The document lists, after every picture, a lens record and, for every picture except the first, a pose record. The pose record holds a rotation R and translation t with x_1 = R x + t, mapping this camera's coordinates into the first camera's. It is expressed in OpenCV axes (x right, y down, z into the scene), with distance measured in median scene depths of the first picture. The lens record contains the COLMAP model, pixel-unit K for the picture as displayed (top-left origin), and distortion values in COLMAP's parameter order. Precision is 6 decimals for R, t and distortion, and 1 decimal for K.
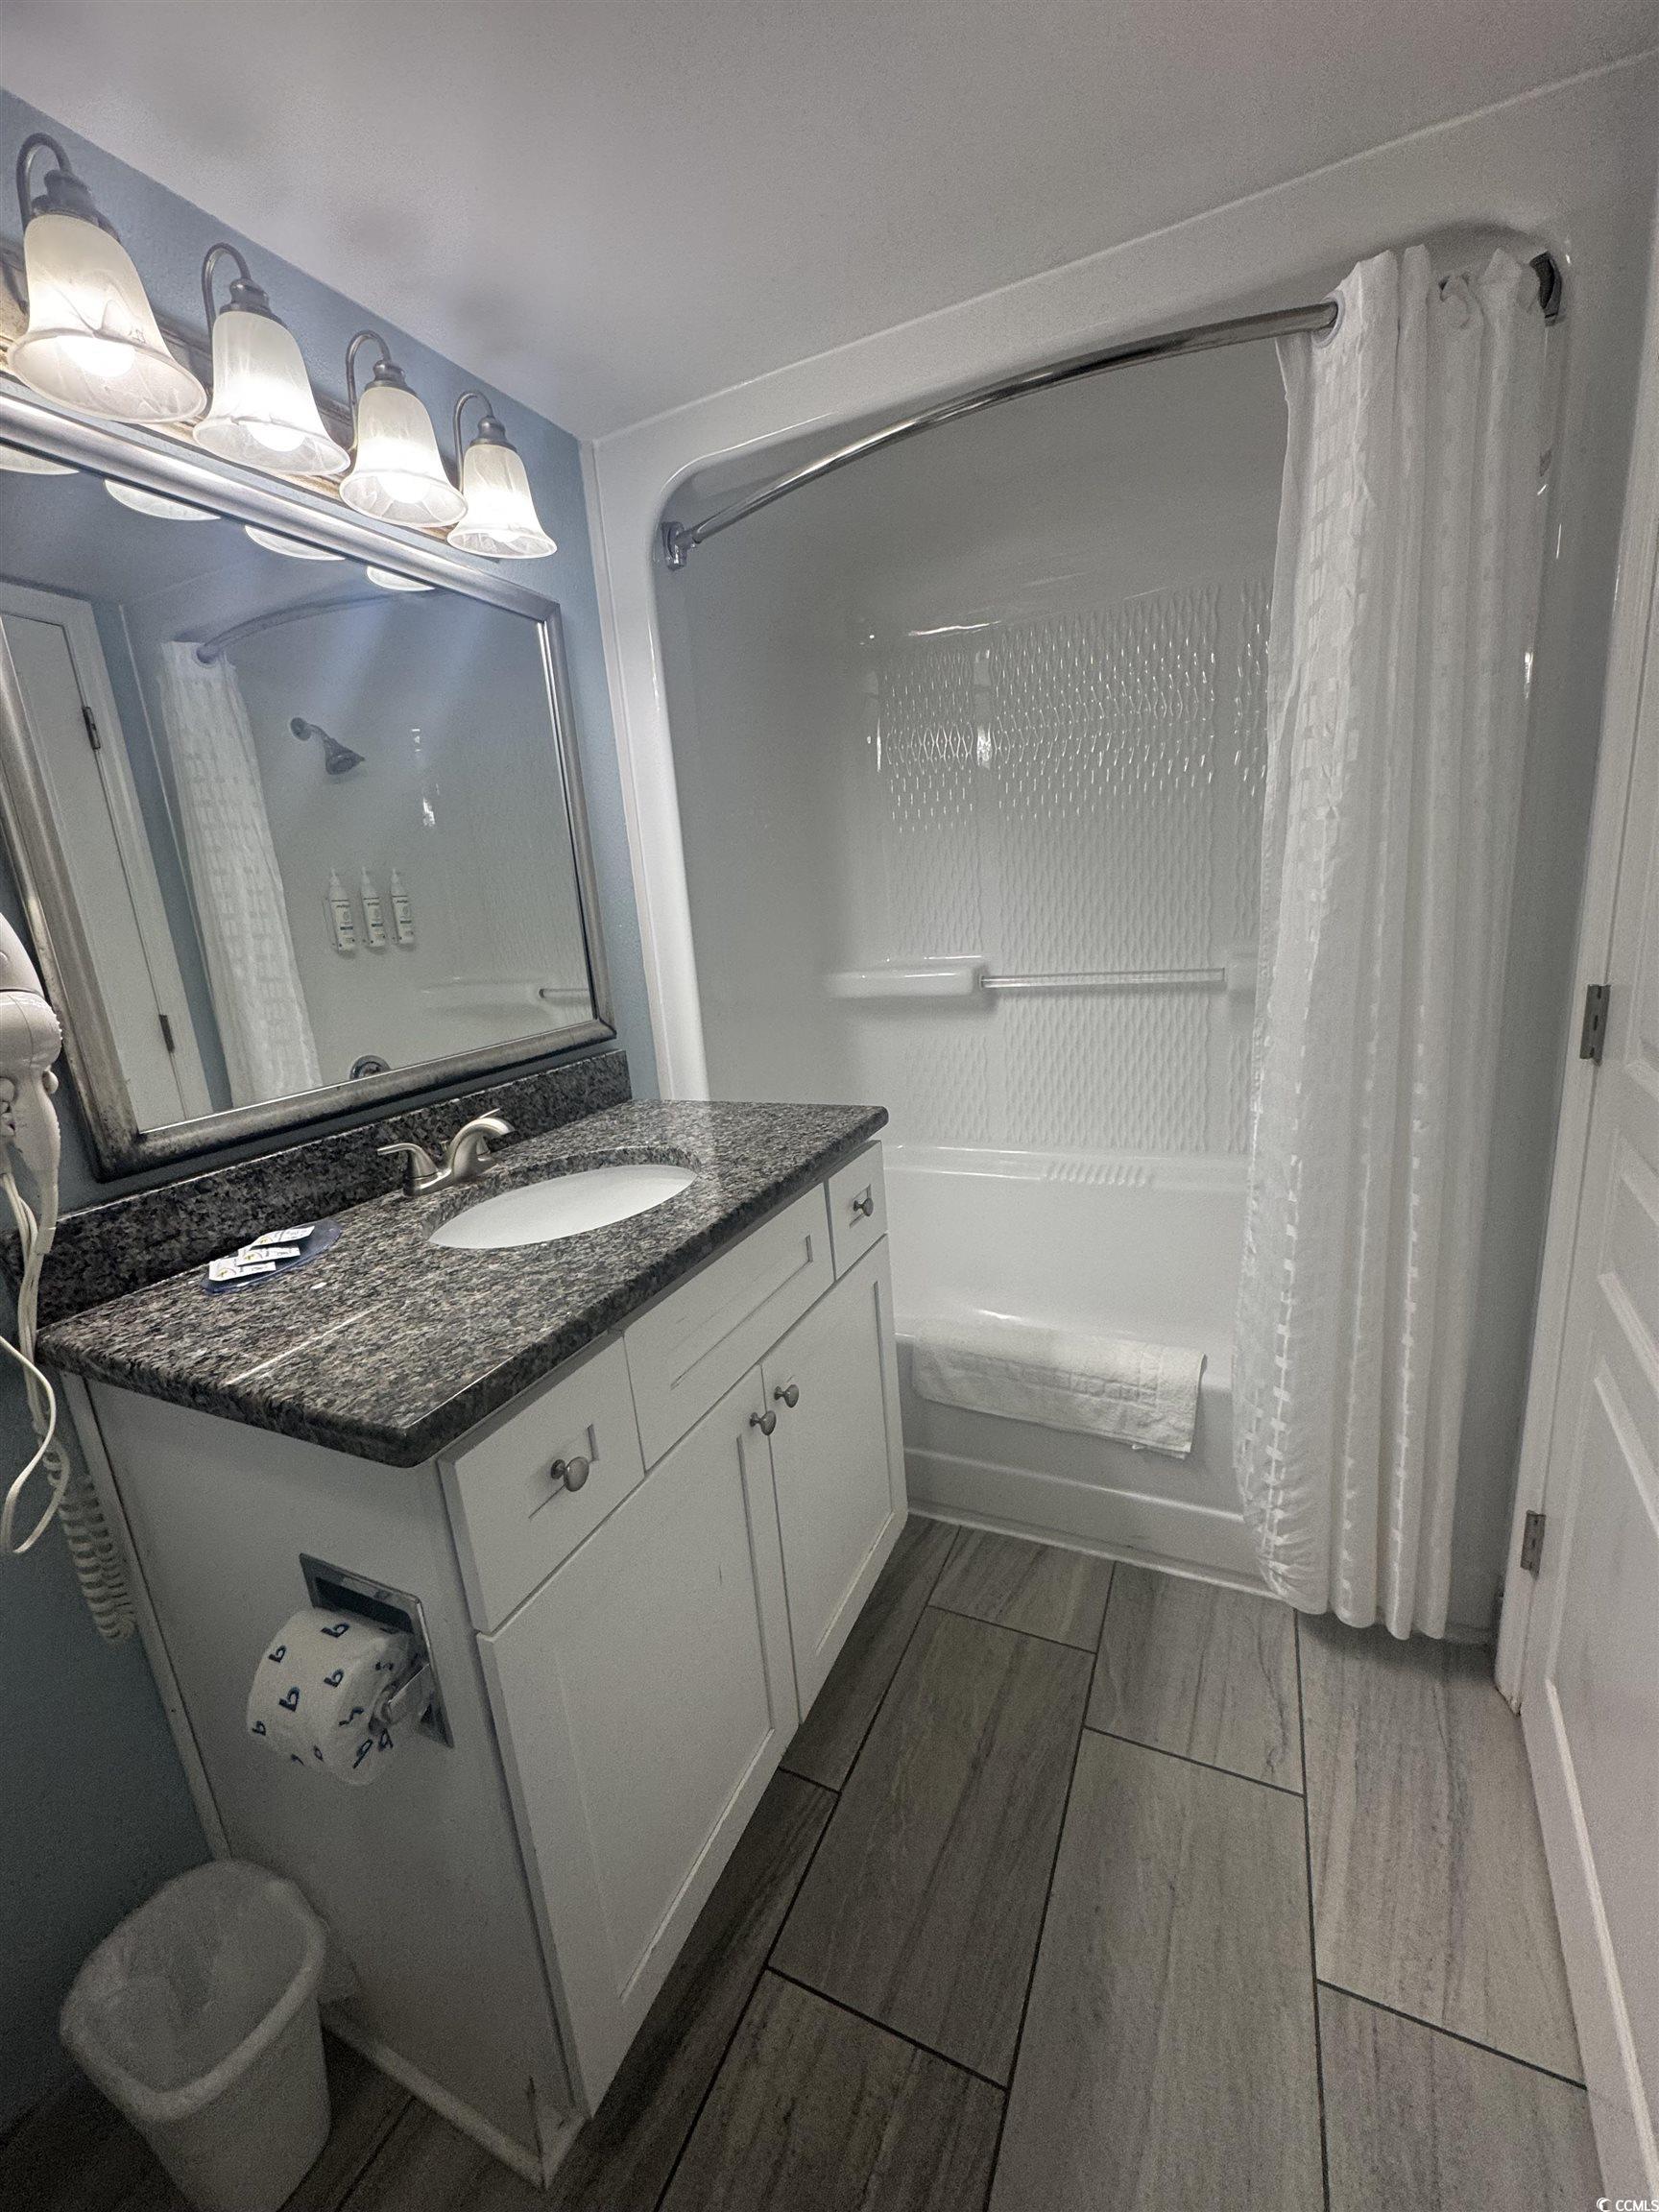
lens RADIAL K [[881.4, 0, 833.0], [0, 881.4, 1105.9], [0, 0, 1]] dist [-0.001041, -0.000251]
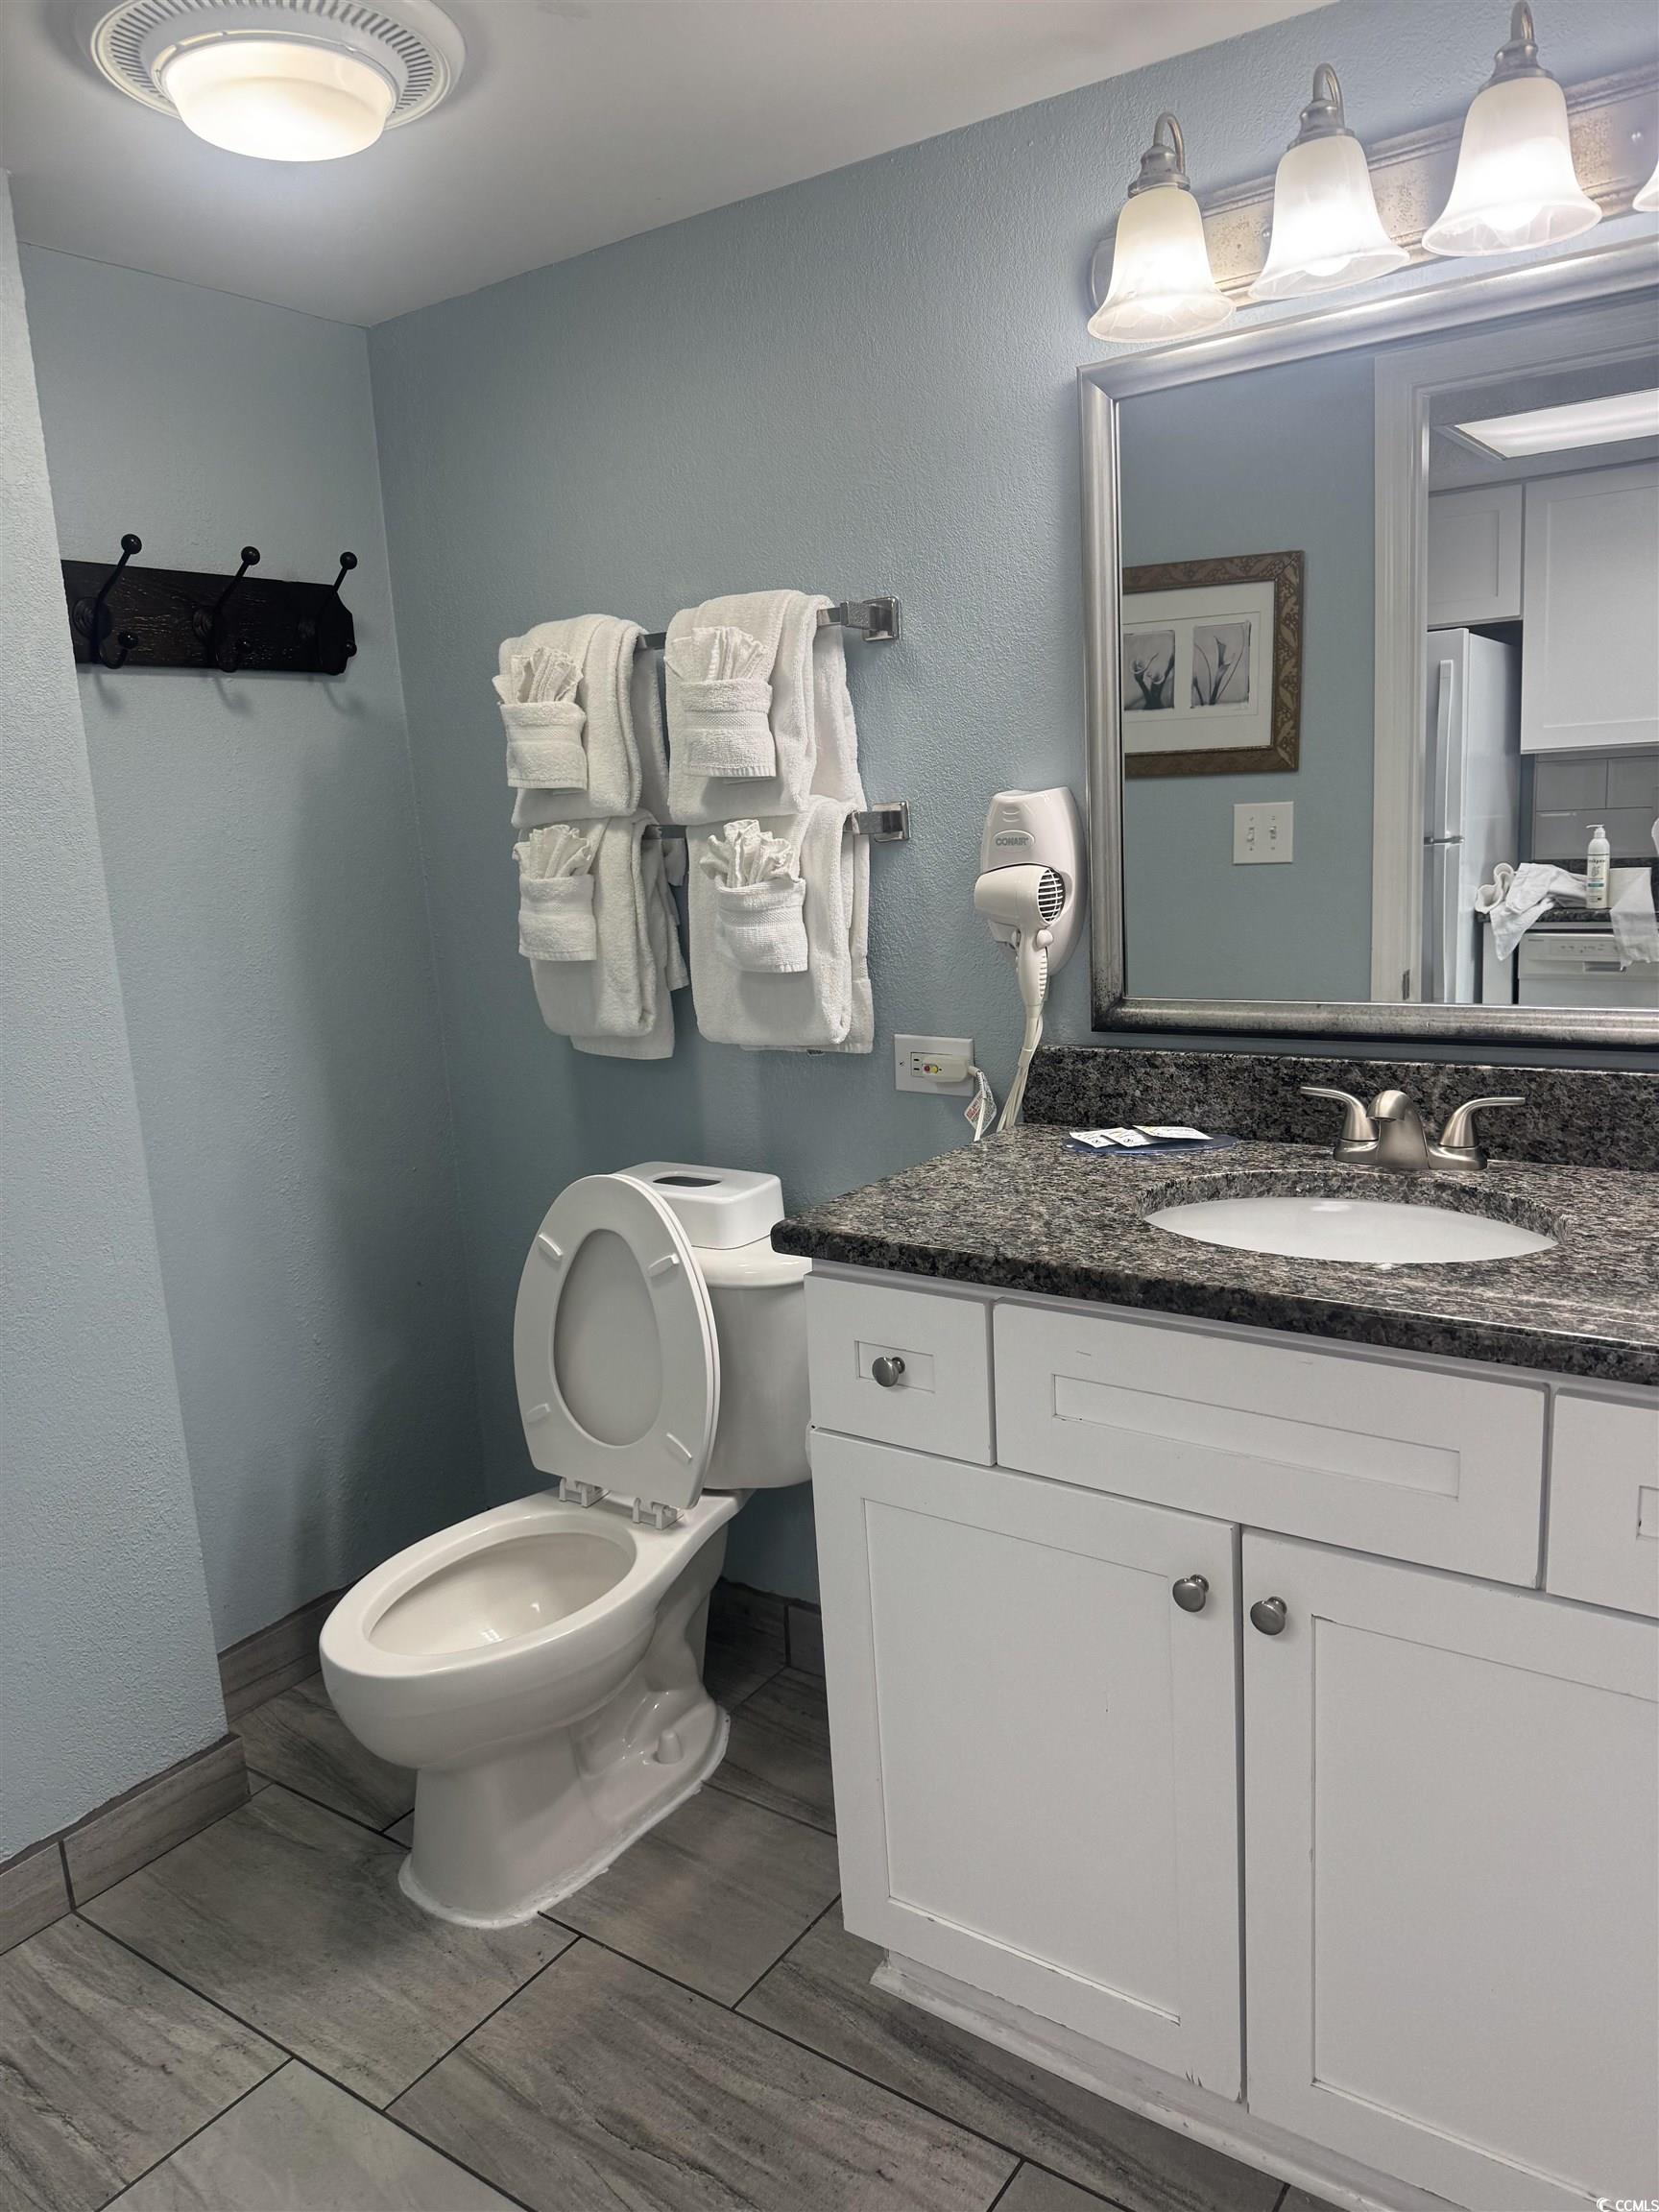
lens RADIAL K [[1541.3, 0, 833.1], [0, 1541.3, 1100.9], [0, 0, 1]] dist [0.003112, -0.000816]
pose [[-0.177581, 0.267261, -0.947120, 1.099360], [-0.162227, 0.941300, 0.296036, -0.343892], [0.970643, 0.206218, -0.123800, 0.858719]]
